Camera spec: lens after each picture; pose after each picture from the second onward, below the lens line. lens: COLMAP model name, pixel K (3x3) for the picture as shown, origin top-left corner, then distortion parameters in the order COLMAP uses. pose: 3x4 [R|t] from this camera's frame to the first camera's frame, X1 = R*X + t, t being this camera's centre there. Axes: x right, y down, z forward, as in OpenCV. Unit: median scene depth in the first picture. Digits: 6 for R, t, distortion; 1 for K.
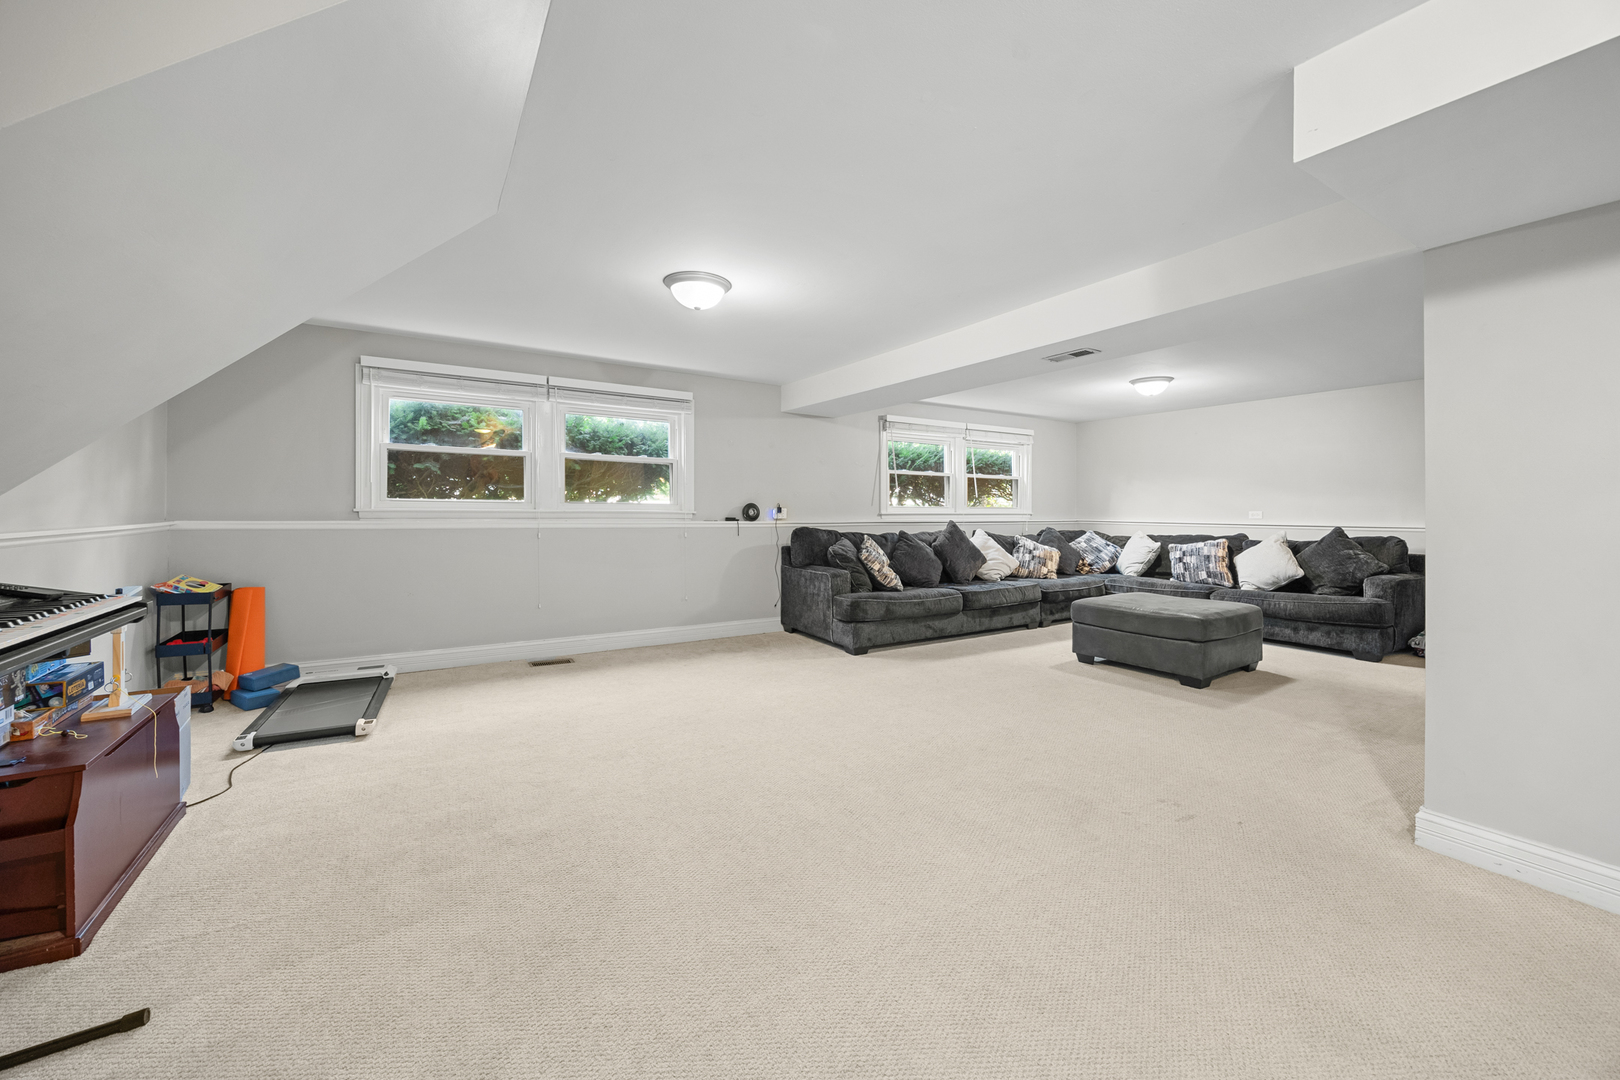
lens RADIAL K [[623.9, 0, 818.5], [0, 623.9, 513.2], [0, 0, 1]] dist [-0.000480, -0.000009]
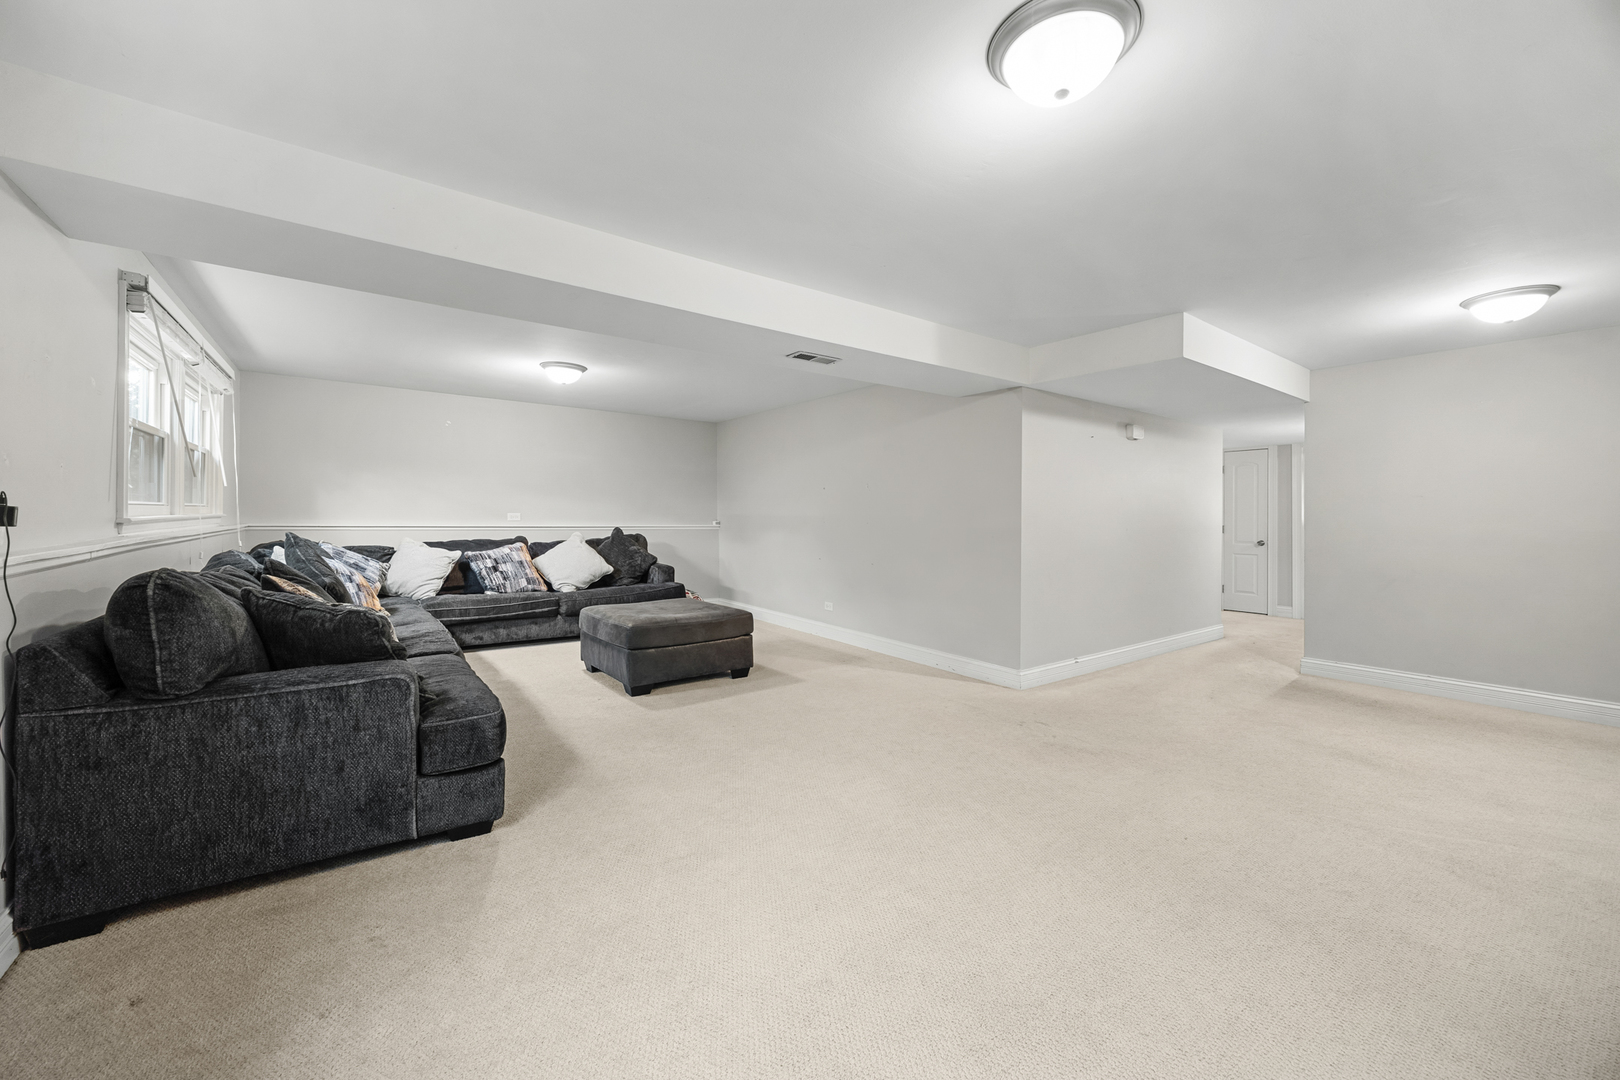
lens RADIAL K [[623.9, 0, 818.5], [0, 623.9, 513.2], [0, 0, 1]] dist [-0.000480, -0.000009]
pose [[-0.072844, -0.003080, 0.997339, -0.337817], [-0.005807, 0.999980, 0.002664, -0.008608], [-0.997326, -0.005597, -0.072860, 0.638200]]
